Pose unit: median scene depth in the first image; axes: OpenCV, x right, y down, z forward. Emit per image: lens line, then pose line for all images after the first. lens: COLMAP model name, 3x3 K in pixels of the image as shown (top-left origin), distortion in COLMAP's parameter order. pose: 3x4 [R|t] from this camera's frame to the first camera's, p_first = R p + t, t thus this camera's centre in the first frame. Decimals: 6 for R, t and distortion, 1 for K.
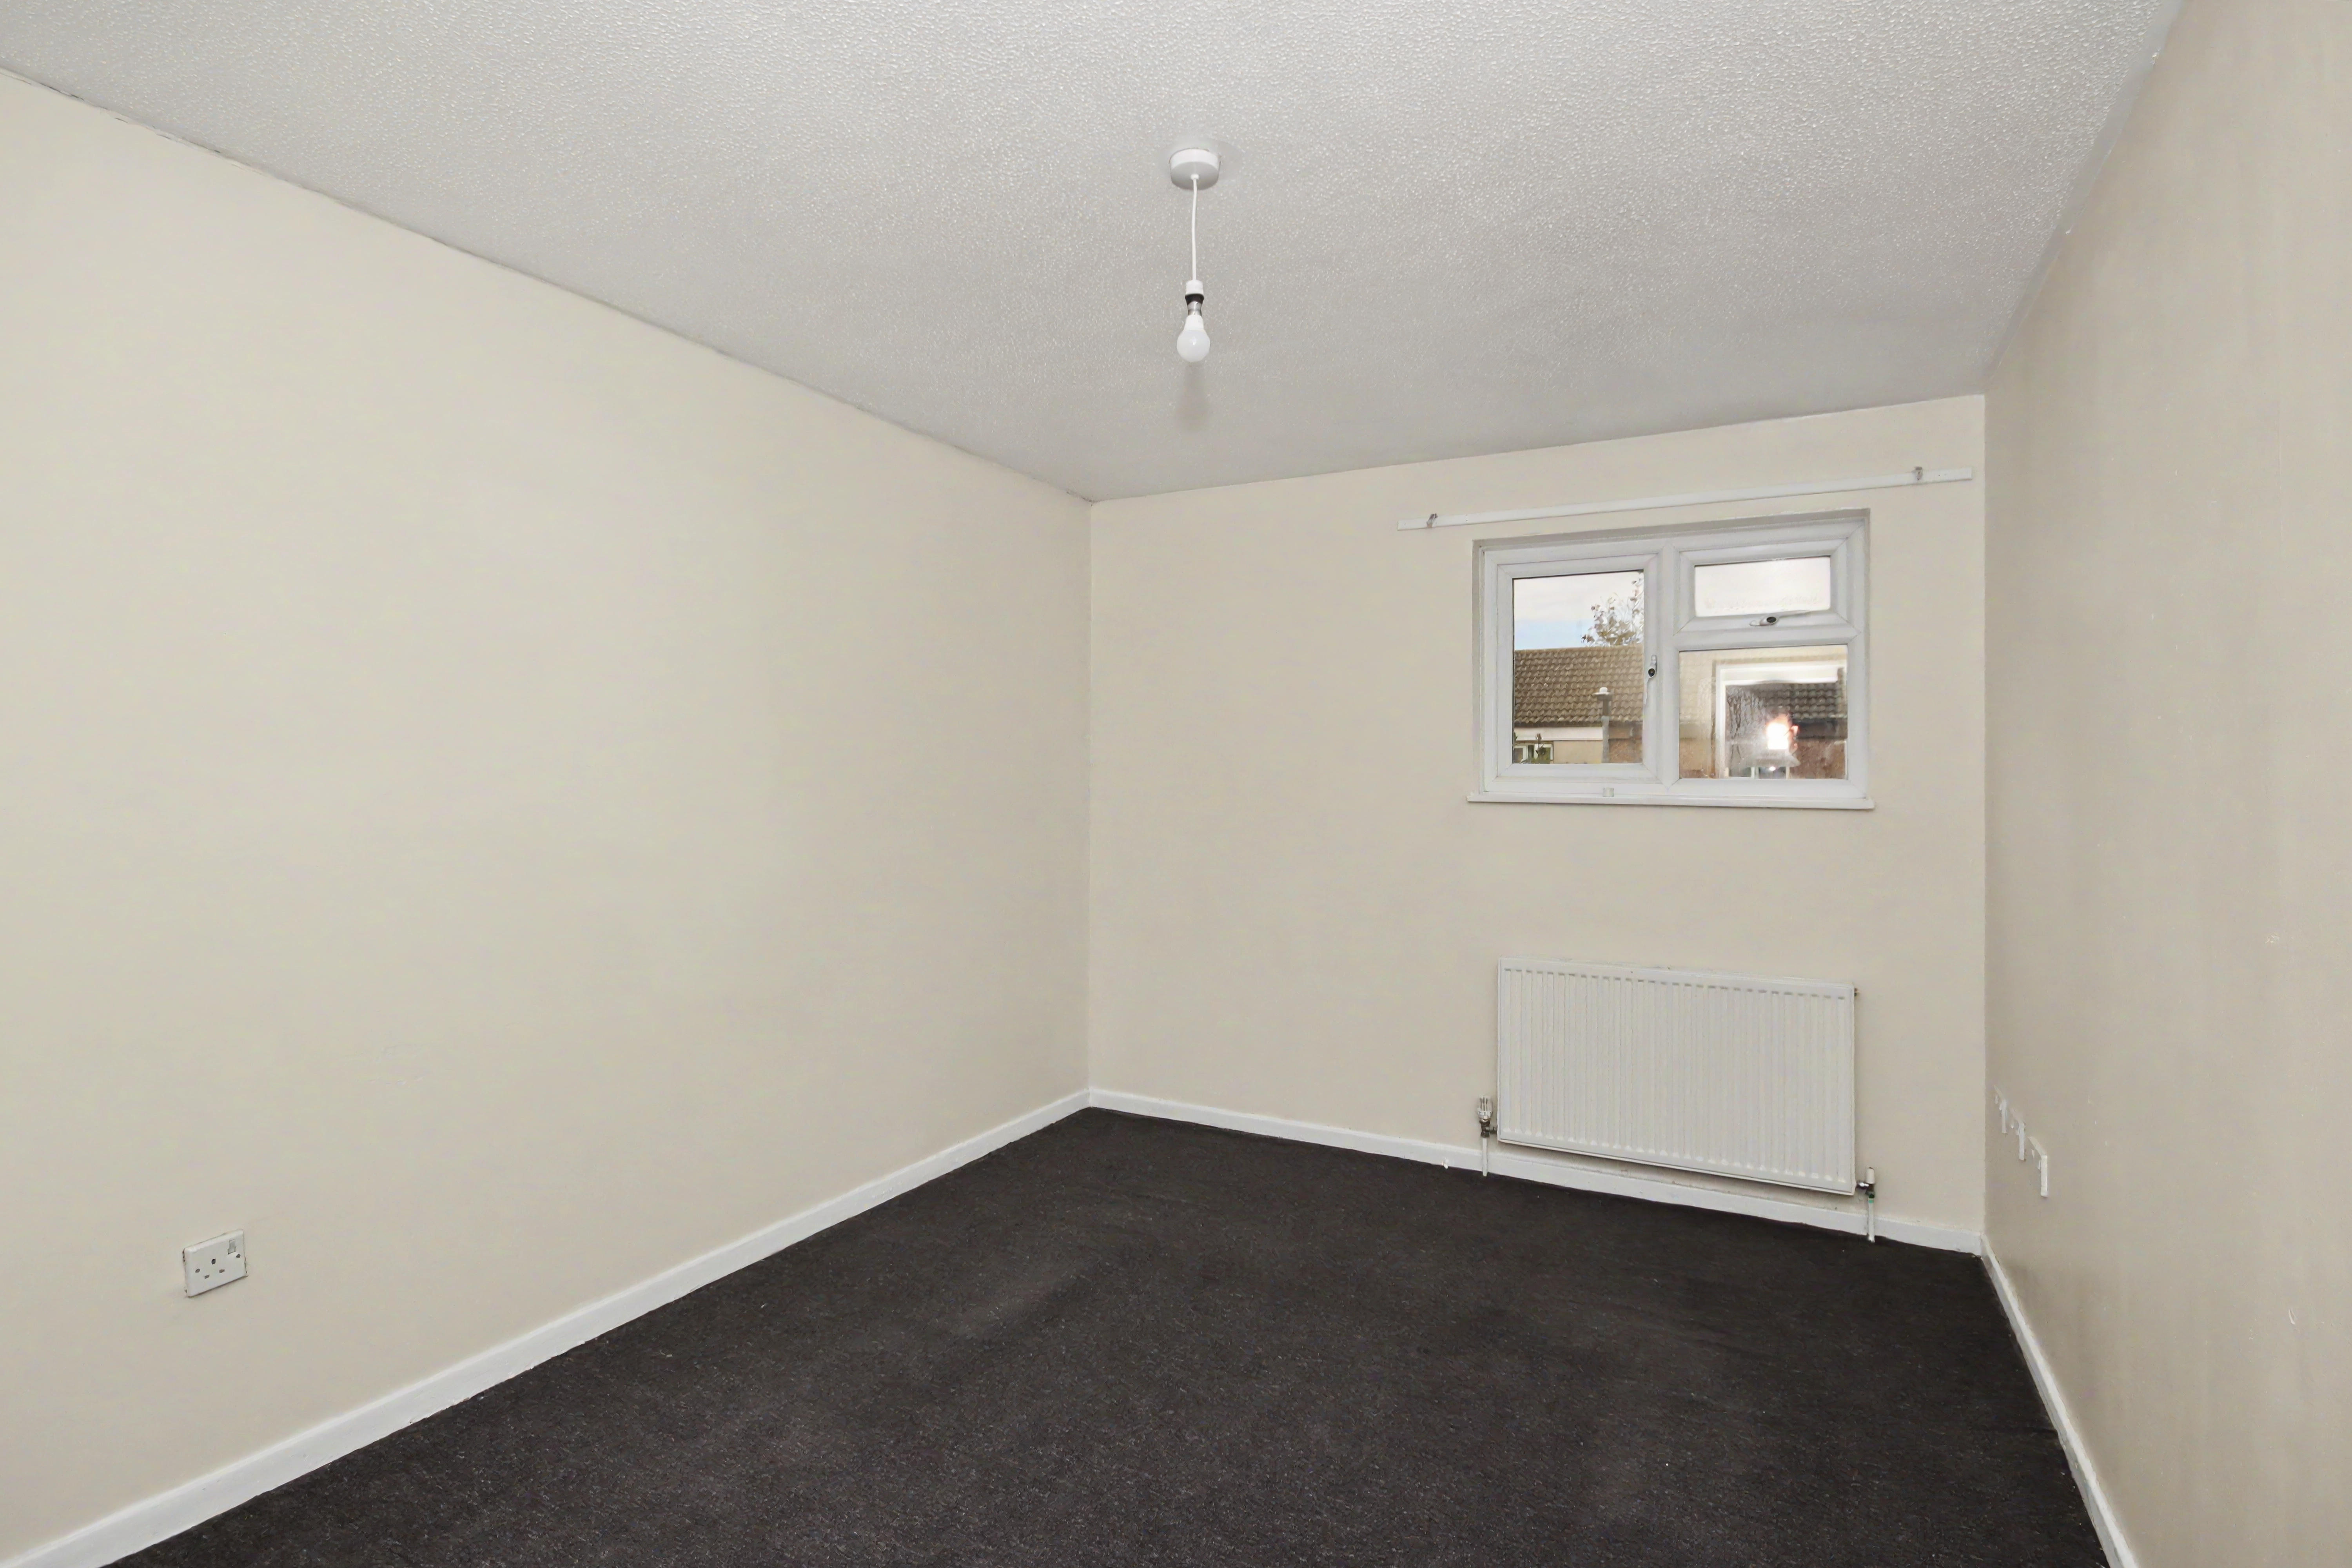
lens RADIAL K [[1072.8, 0, 1176.9], [0, 1072.8, 771.4], [0, 0, 1]] dist [0.066691, -0.000022]
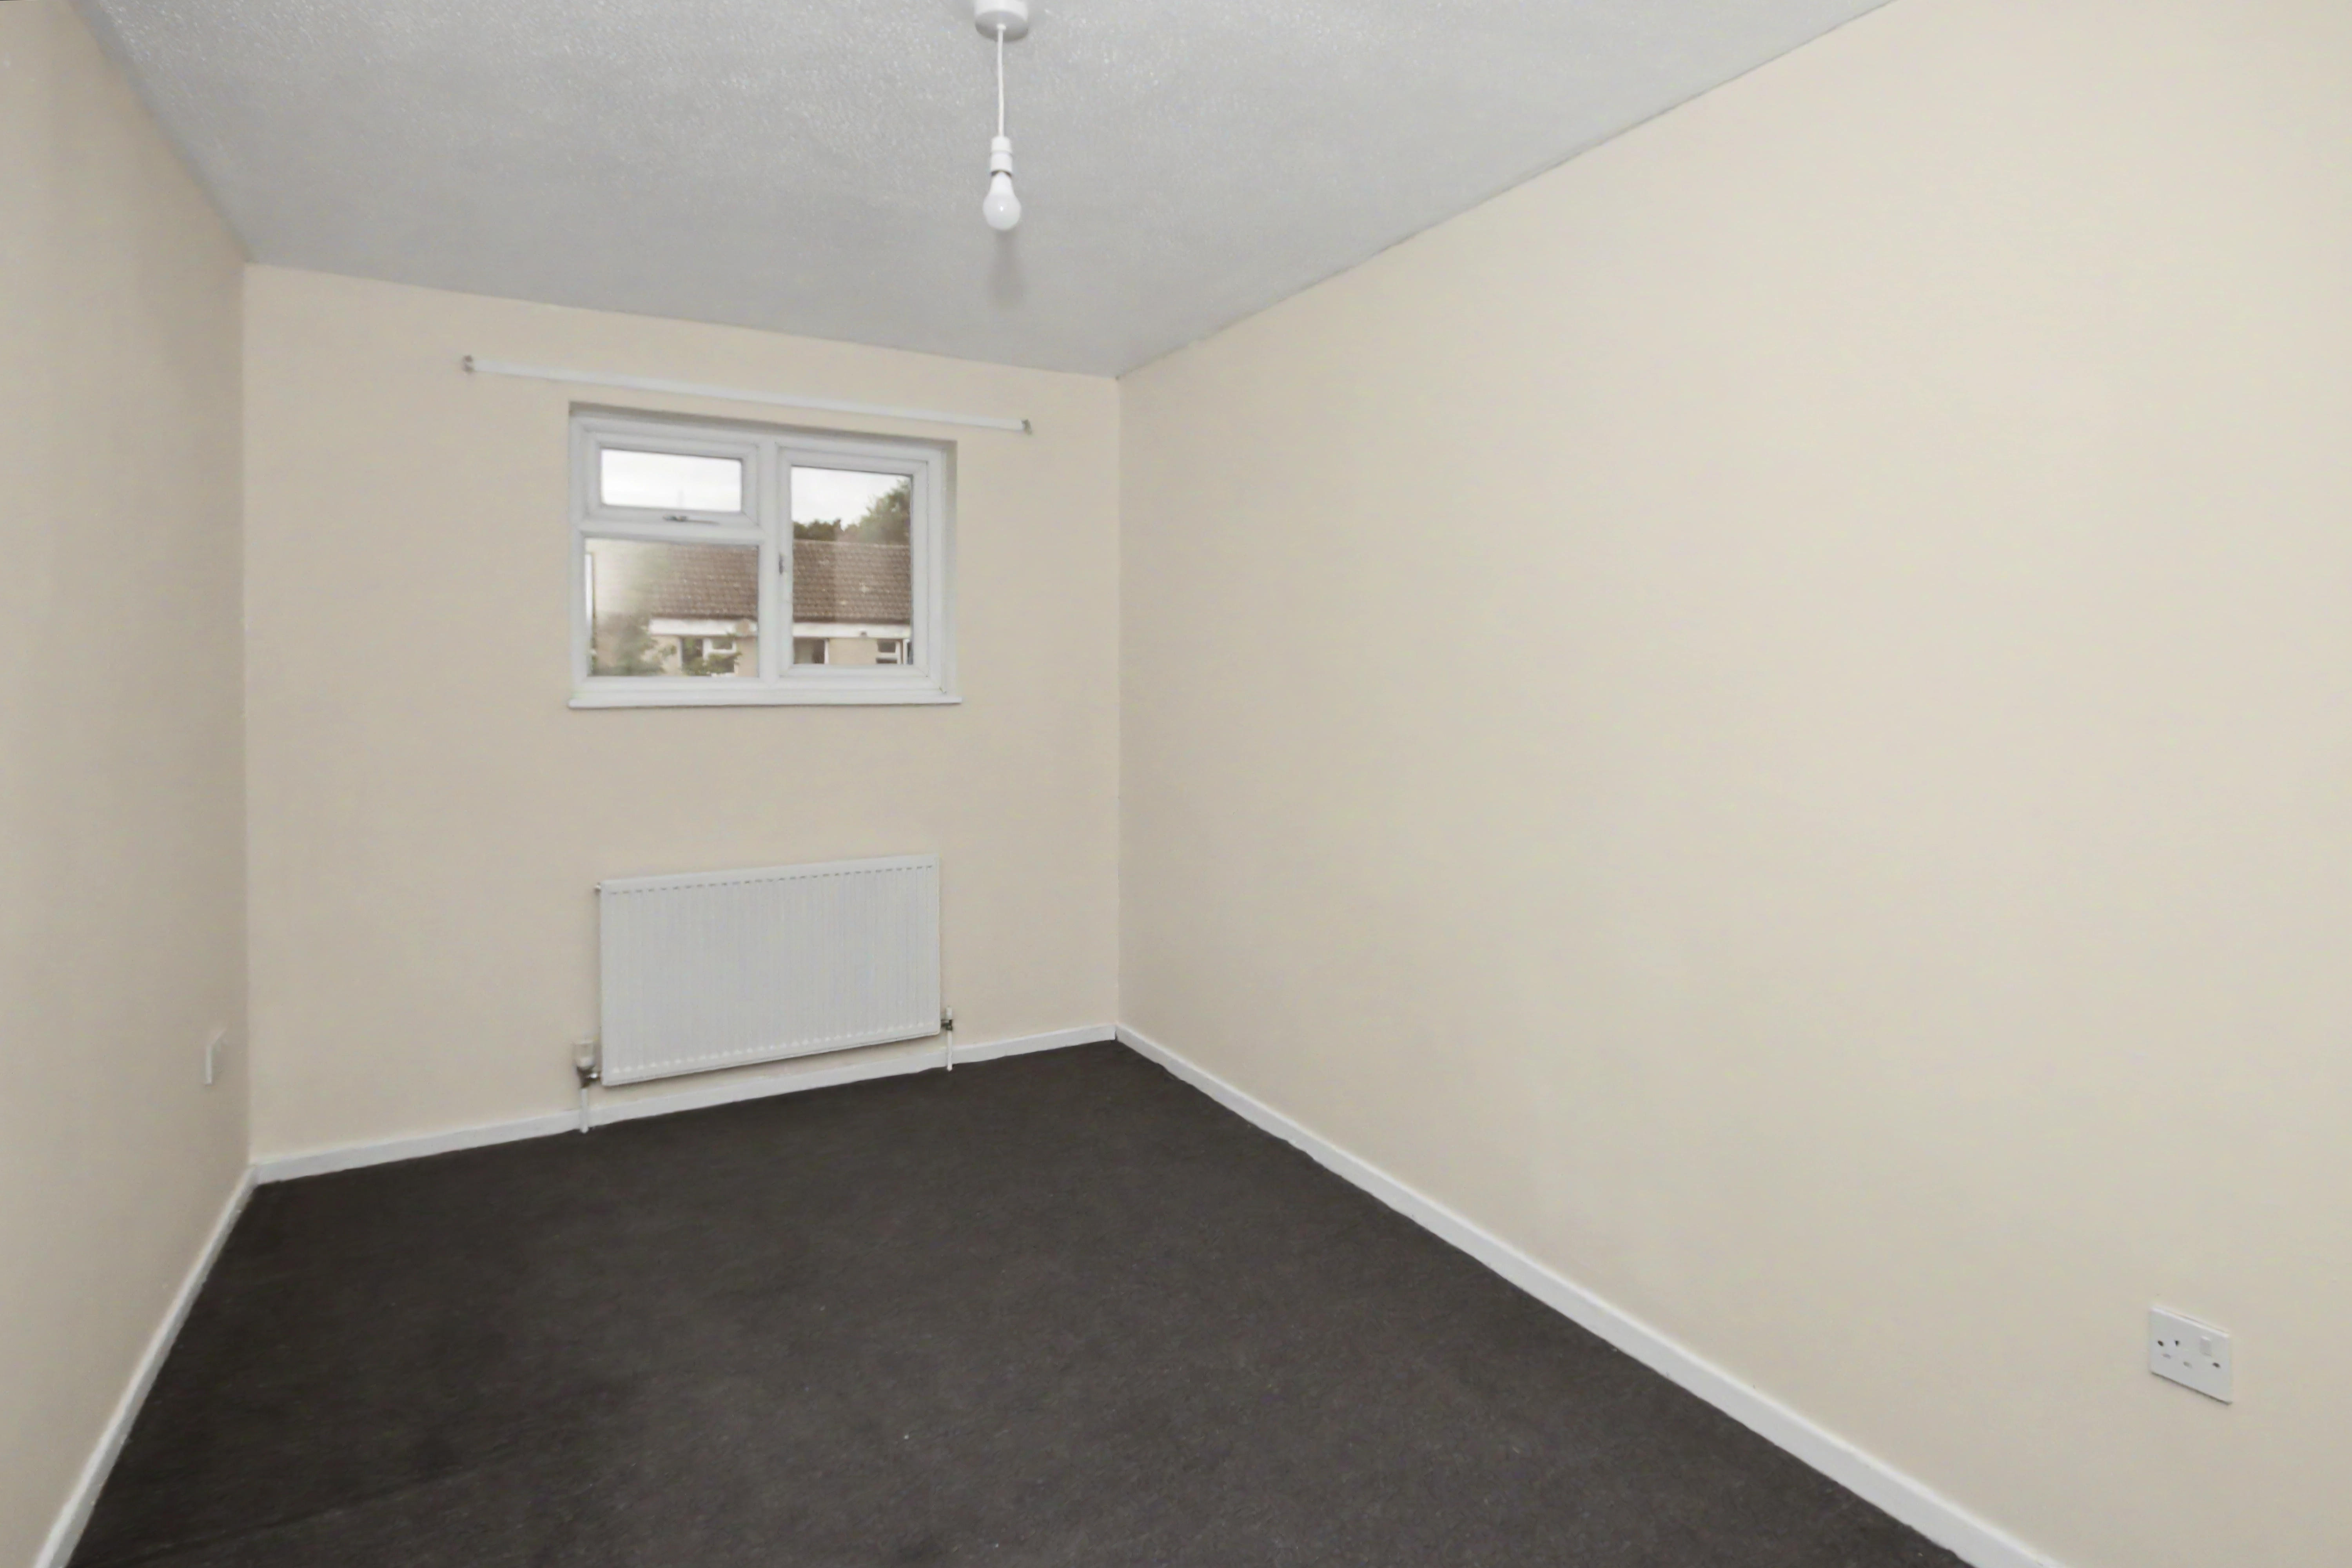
lens RADIAL K [[1147.6, 0, 1184.4], [0, 1147.6, 719.1], [0, 0, 1]] dist [0.001495, -0.000342]
pose [[0.596940, -0.036718, 0.801445, -0.166842], [0.000530, 0.998970, 0.045374, -0.001938], [-0.802285, -0.026661, 0.596345, 0.069297]]
